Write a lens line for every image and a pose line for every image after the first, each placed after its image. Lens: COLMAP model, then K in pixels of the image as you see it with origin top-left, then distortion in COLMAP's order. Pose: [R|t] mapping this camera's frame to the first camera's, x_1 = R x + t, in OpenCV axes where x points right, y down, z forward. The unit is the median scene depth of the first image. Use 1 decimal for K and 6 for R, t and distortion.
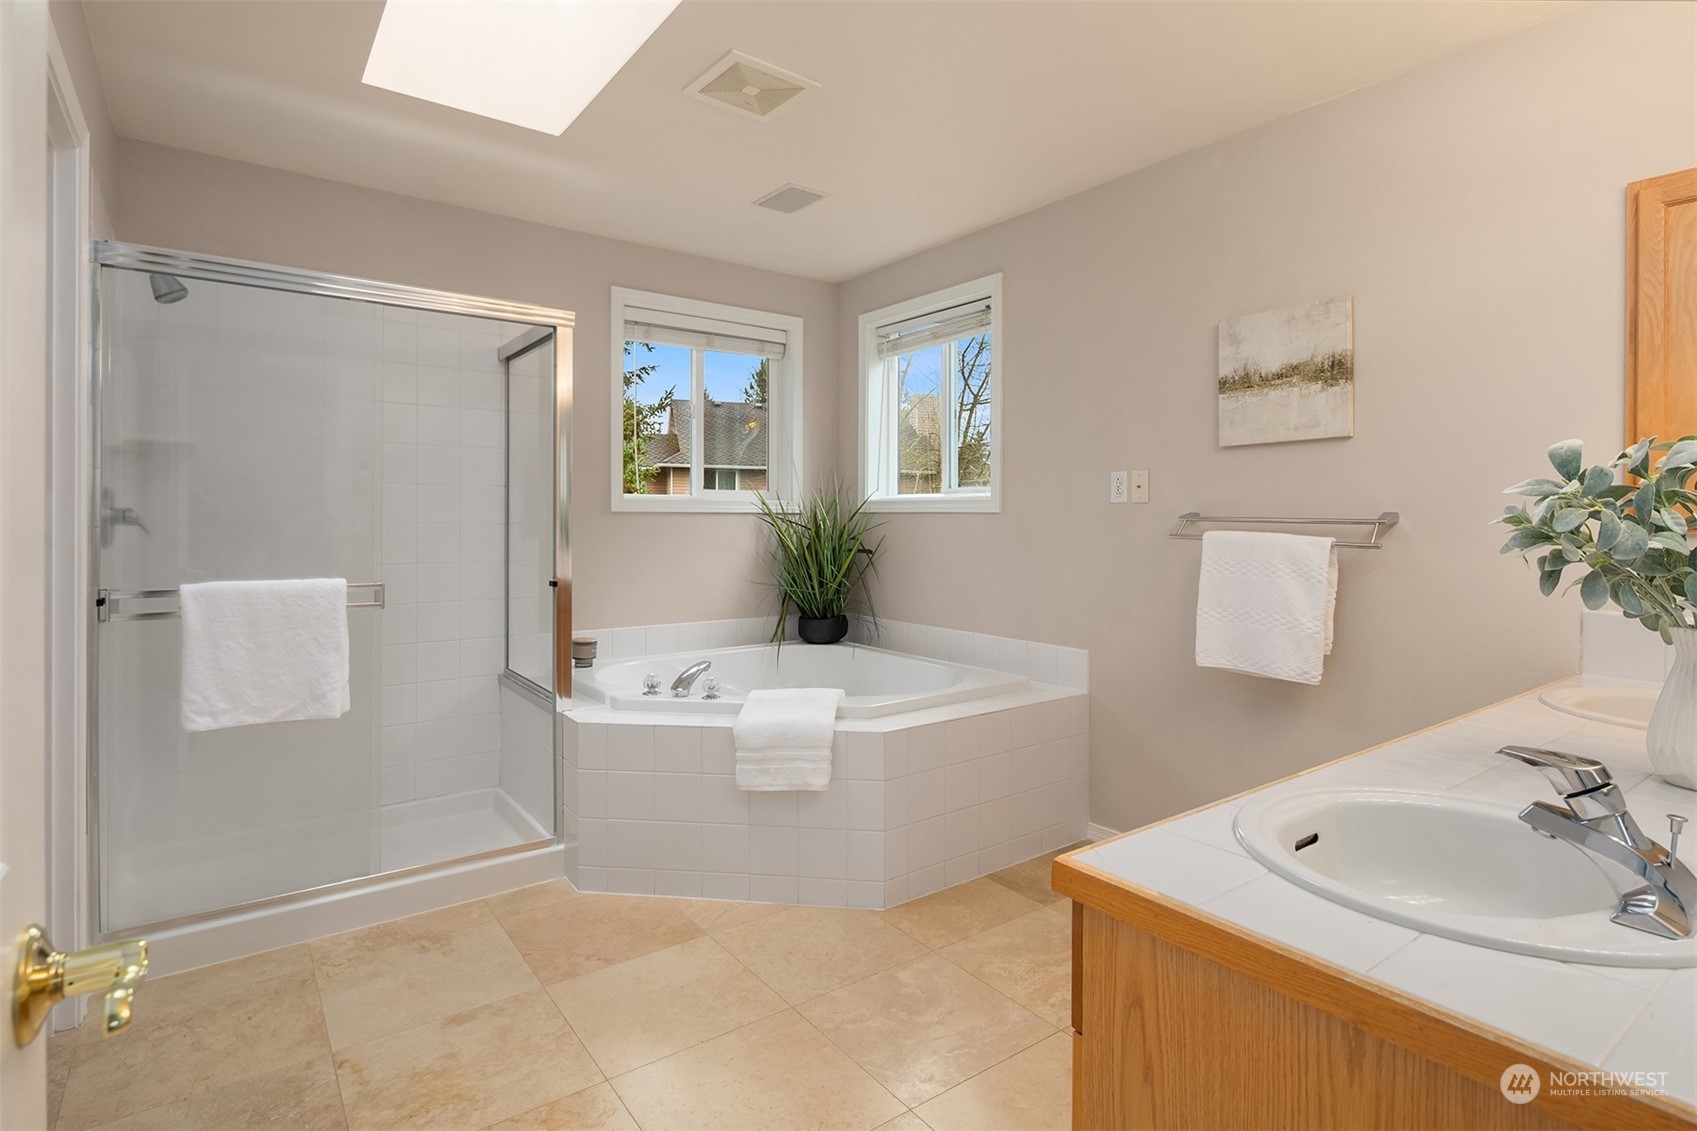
lens RADIAL K [[833.9, 0, 844.4], [0, 833.9, 515.7], [0, 0, 1]] dist [0.005269, -0.005200]
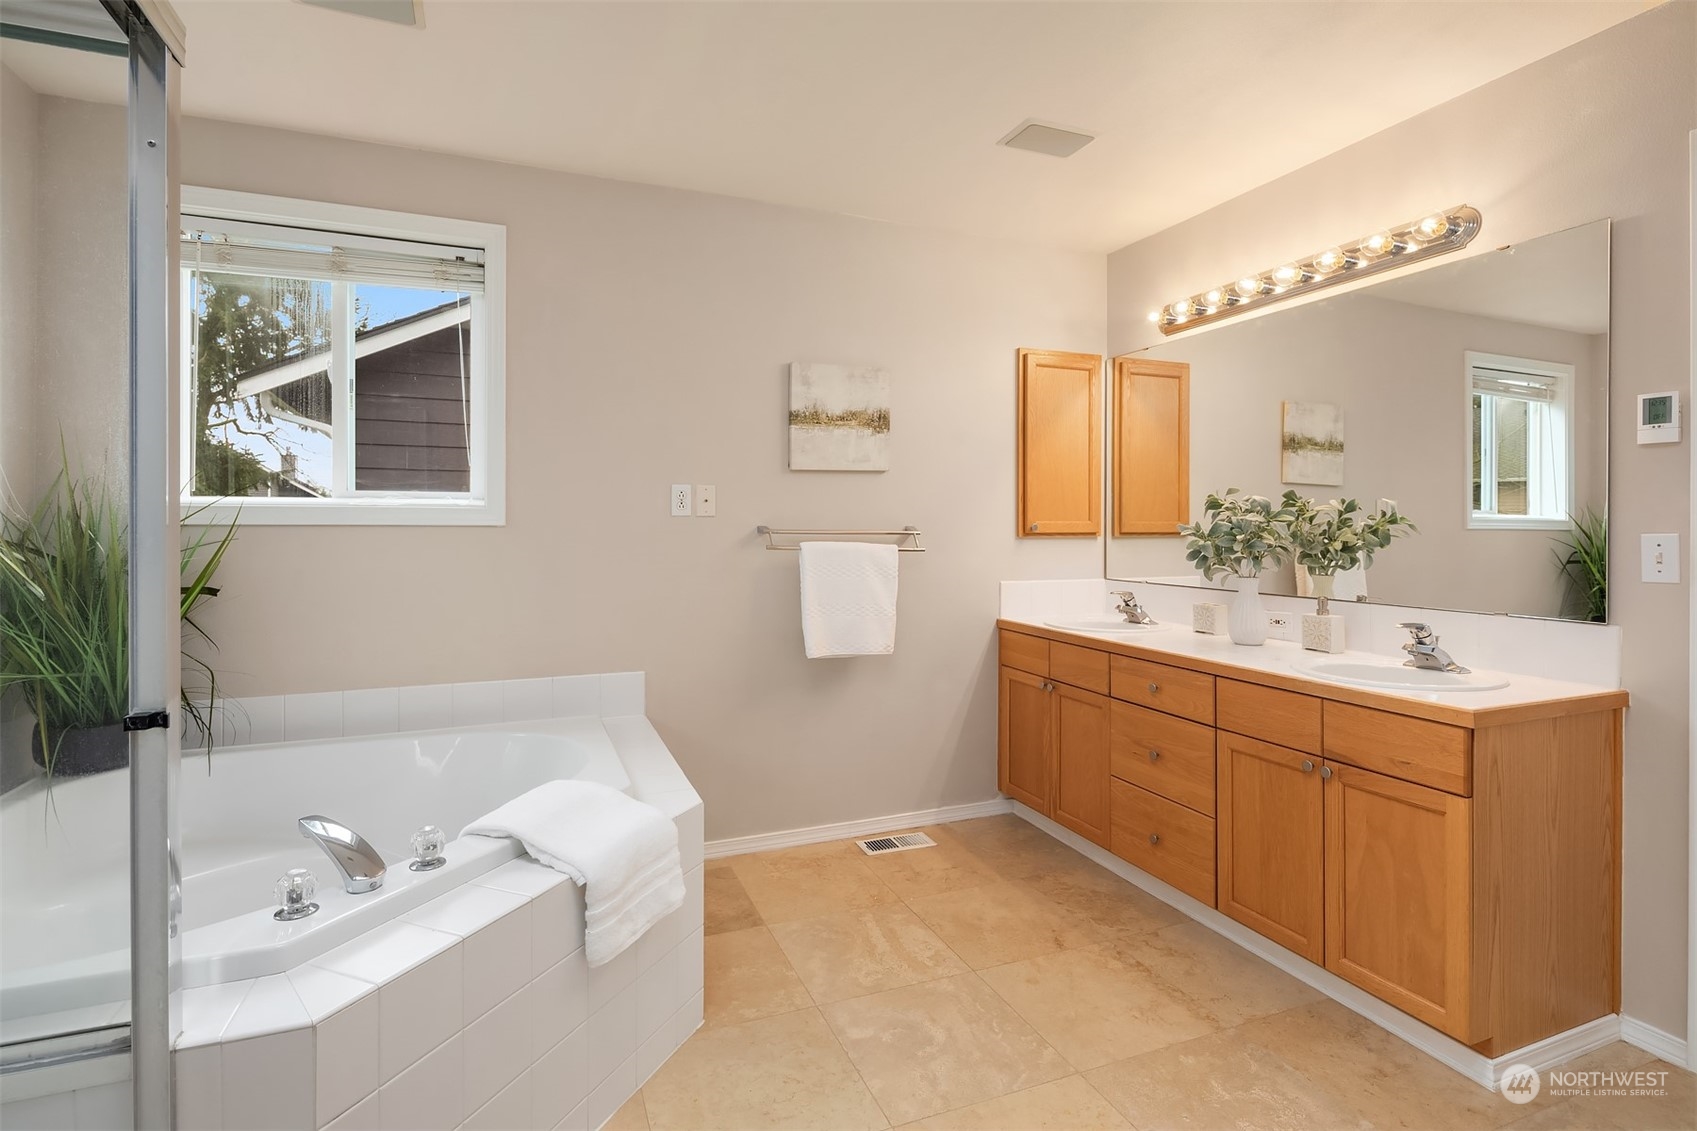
lens RADIAL K [[833.9, 0, 834.5], [0, 833.9, 526.6], [0, 0, 1]] dist [0.005269, -0.005200]
pose [[0.266891, -0.004455, 0.963716, -0.697668], [0.000233, 0.999990, 0.004558, -0.008672], [-0.963727, -0.000992, 0.266889, 0.667758]]
